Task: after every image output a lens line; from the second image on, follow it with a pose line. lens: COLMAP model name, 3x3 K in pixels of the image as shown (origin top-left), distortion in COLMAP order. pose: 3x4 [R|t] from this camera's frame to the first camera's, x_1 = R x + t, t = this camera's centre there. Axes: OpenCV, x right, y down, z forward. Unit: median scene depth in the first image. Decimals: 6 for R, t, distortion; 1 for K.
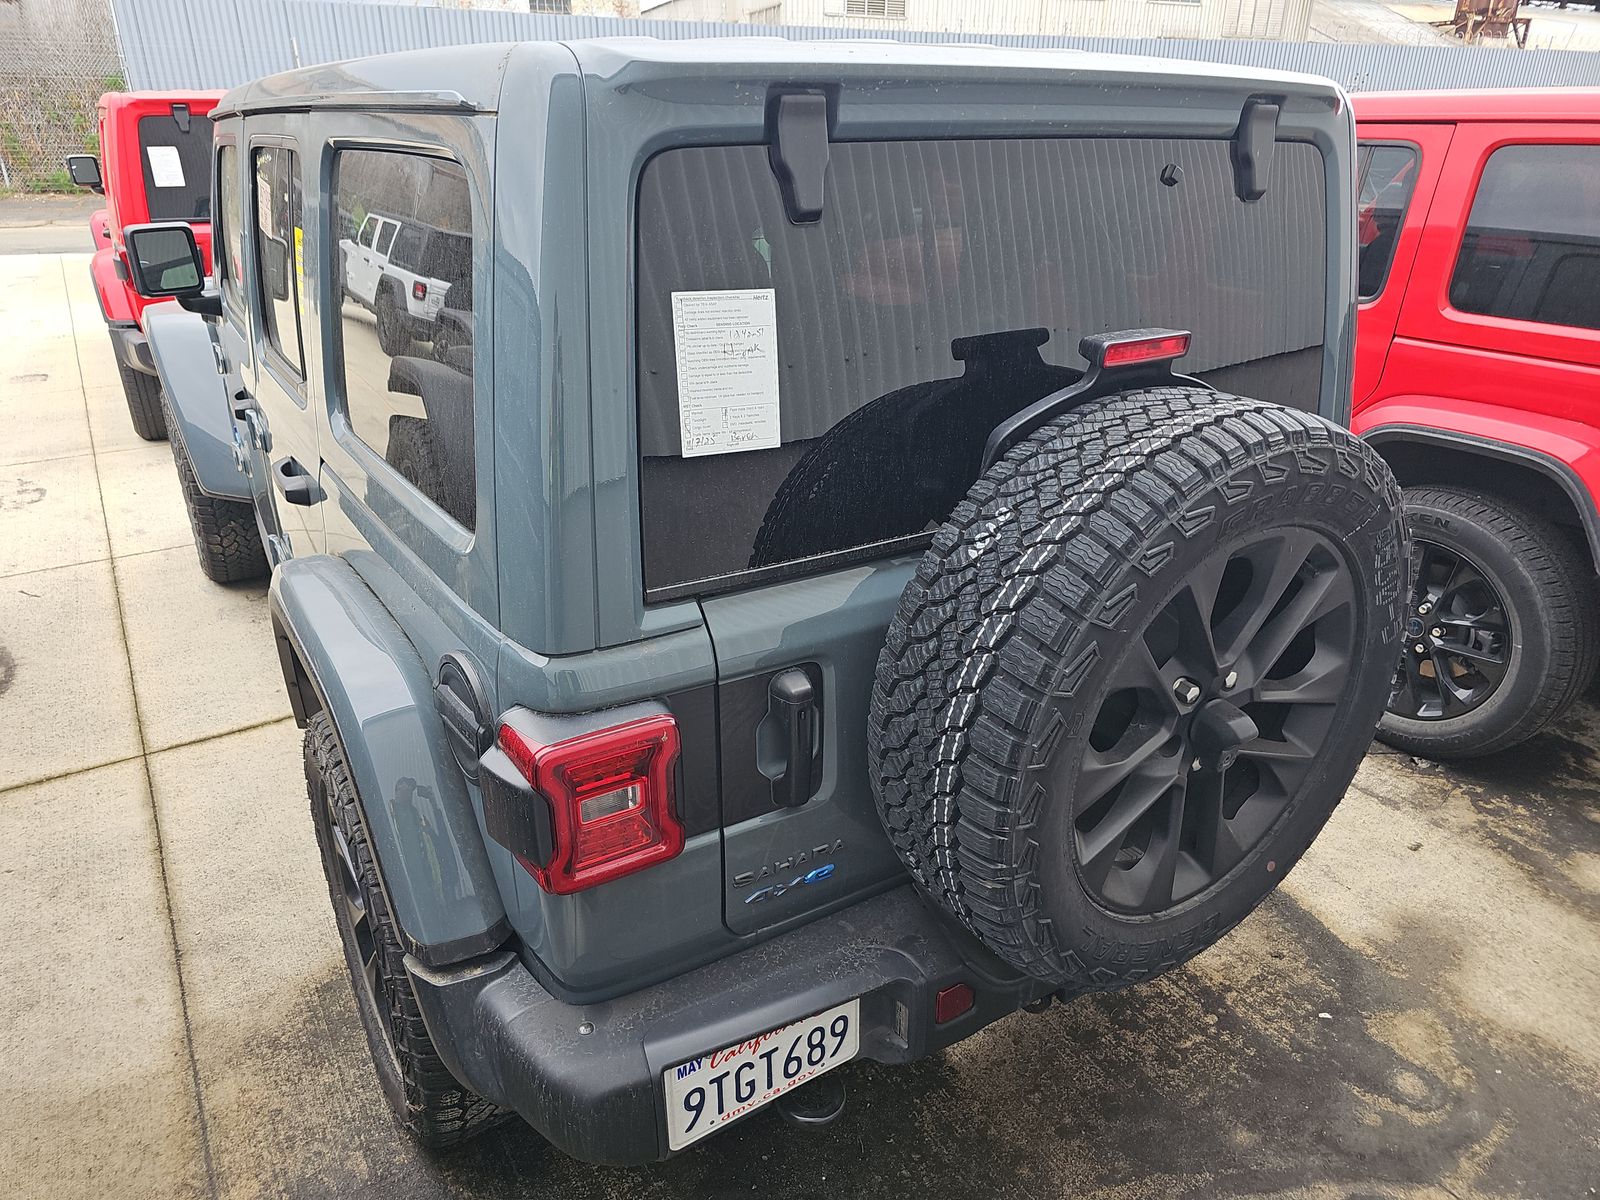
lens RADIAL K [[1084.4, 0, 800.9], [0, 1084.4, 590.2], [0, 0, 1]] dist [0.055643, -0.051703]
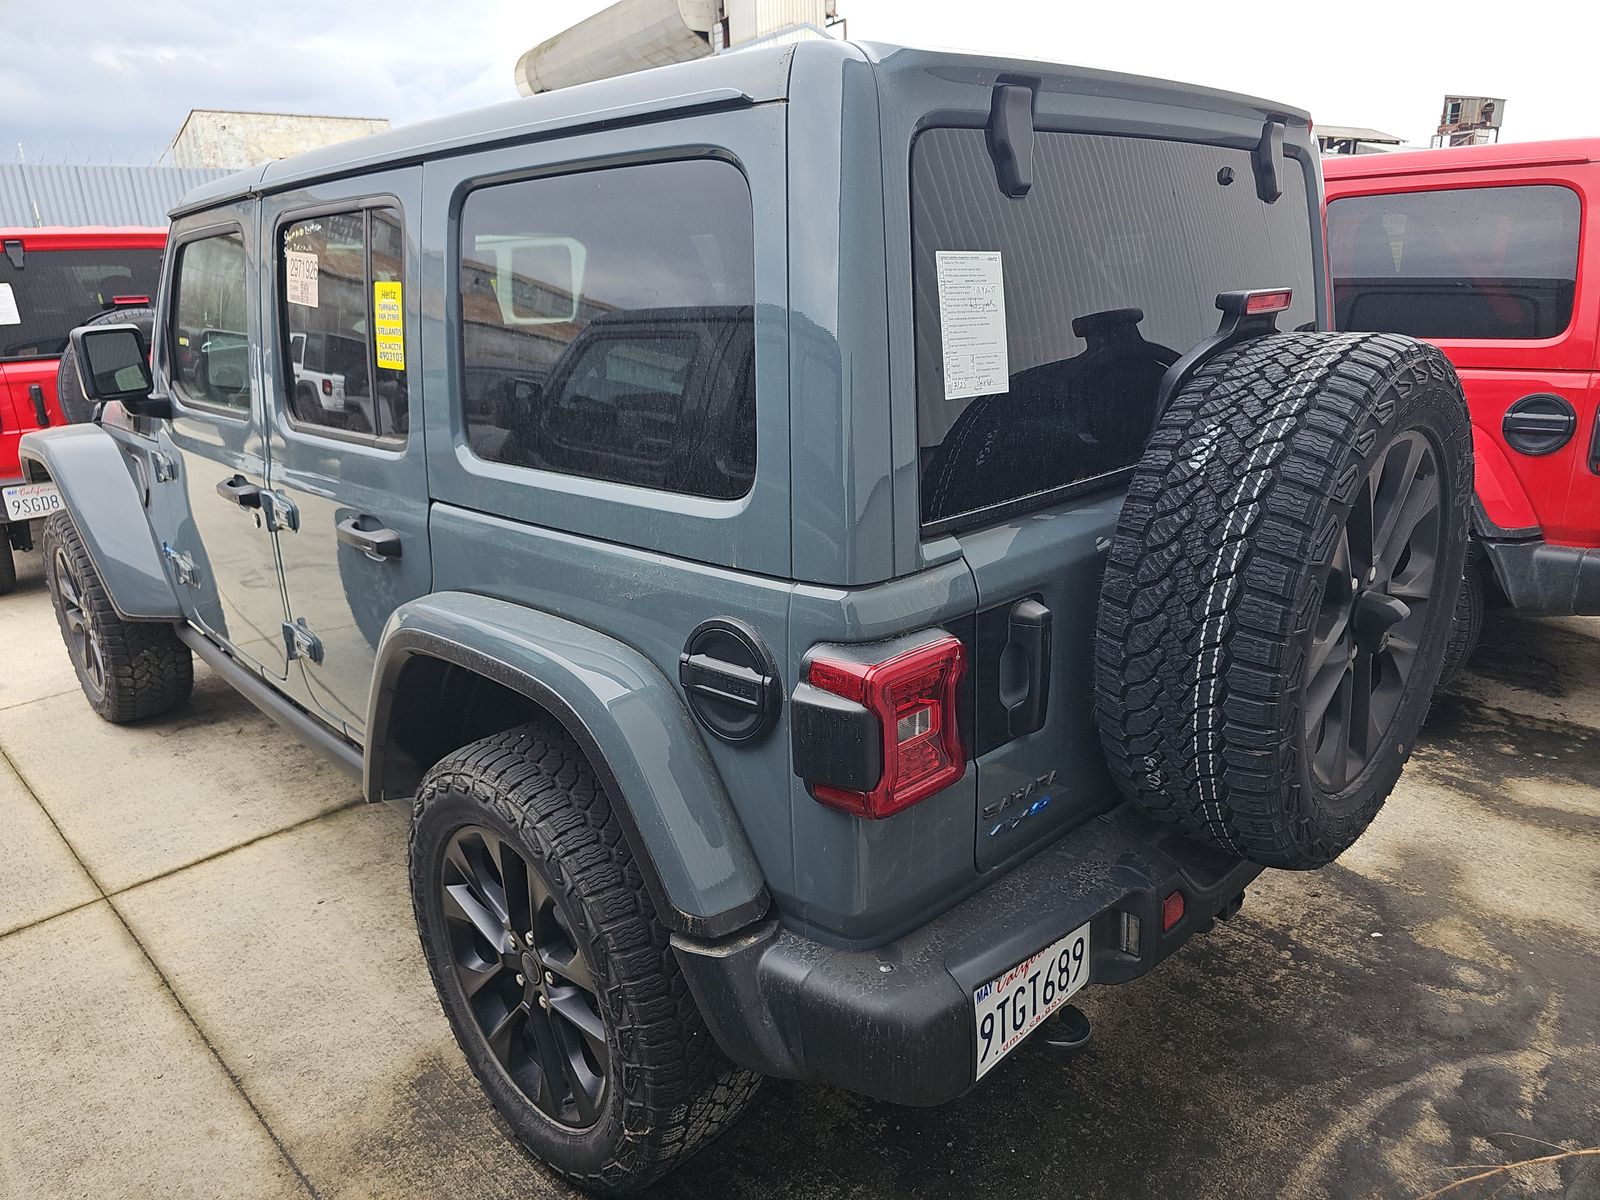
lens RADIAL K [[1088.0, 0, 779.9], [0, 1088.0, 590.5], [0, 0, 1]] dist [0.054140, -0.051837]
pose [[0.976776, -0.099893, 0.189552, -0.415270], [0.122299, 0.986331, -0.110424, 0.141468], [-0.175930, 0.131041, 0.975642, -0.025044]]
